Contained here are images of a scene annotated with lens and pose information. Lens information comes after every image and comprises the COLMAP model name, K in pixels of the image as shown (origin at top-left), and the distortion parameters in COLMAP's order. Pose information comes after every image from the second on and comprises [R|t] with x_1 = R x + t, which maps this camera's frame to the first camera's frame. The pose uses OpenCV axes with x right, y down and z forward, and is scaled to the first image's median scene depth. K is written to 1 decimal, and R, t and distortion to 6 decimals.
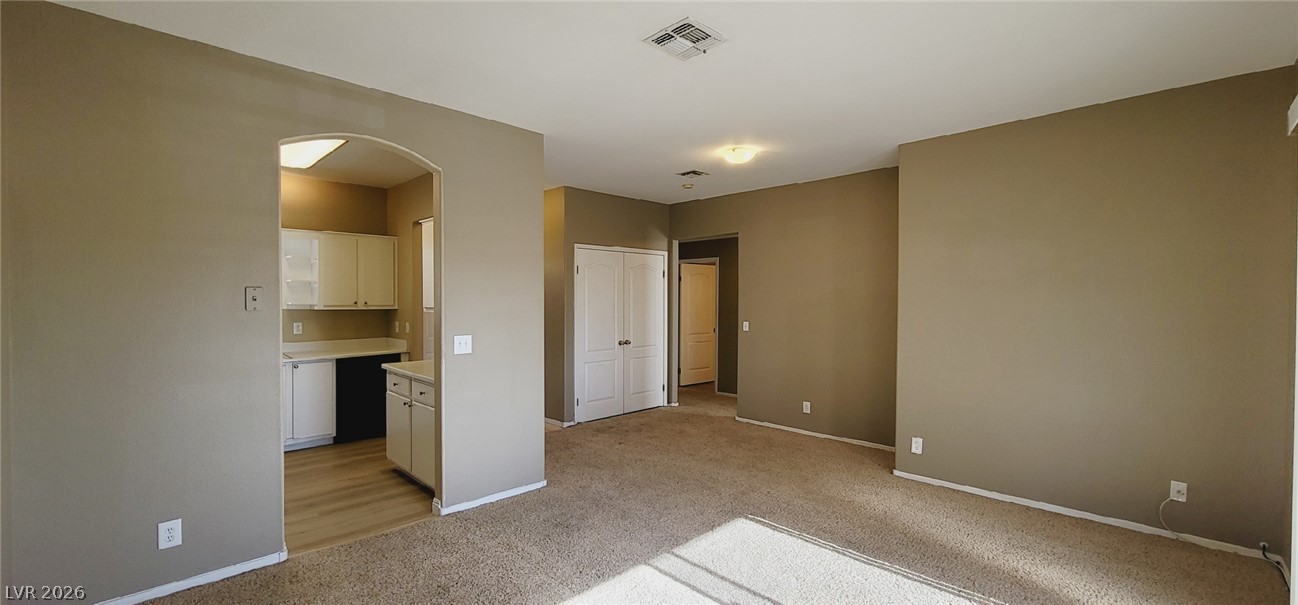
lens RADIAL K [[530.1, 0, 649.6], [0, 530.1, 306.9], [0, 0, 1]] dist [-0.002325, -0.000664]
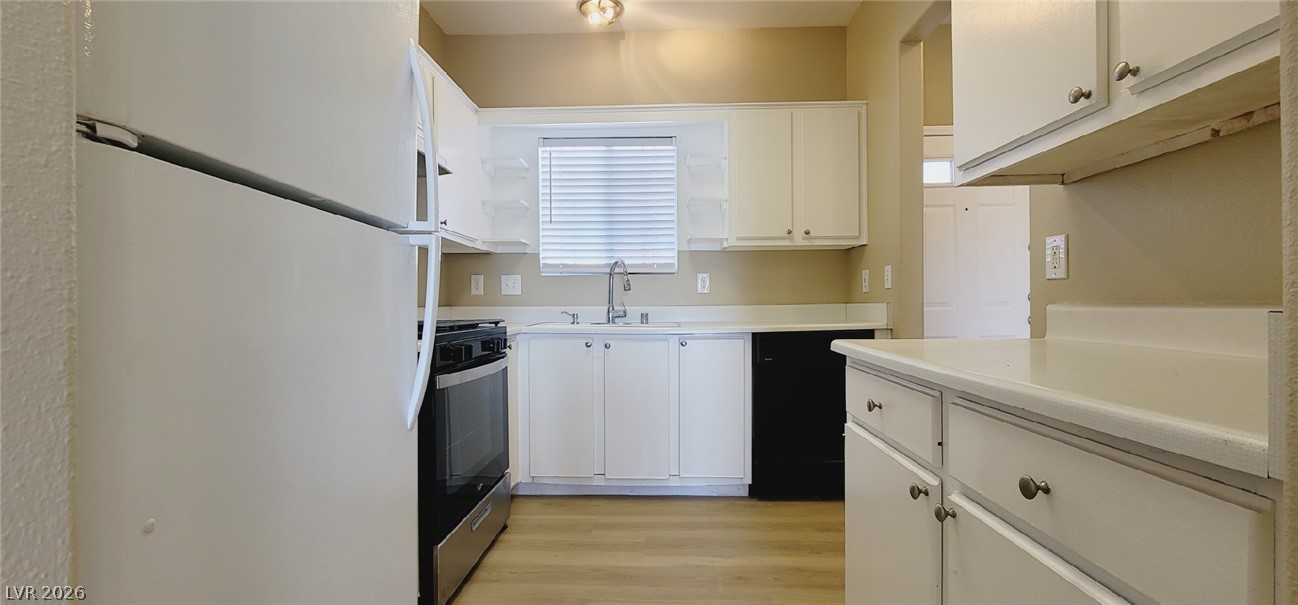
lens RADIAL K [[530.1, 0, 649.6], [0, 530.1, 306.9], [0, 0, 1]] dist [-0.002325, -0.000664]
pose [[0.685633, -0.004478, -0.727934, -0.270587], [-0.003497, 0.999949, -0.009445, 0.073259], [0.727939, 0.009022, 0.685582, 0.545714]]
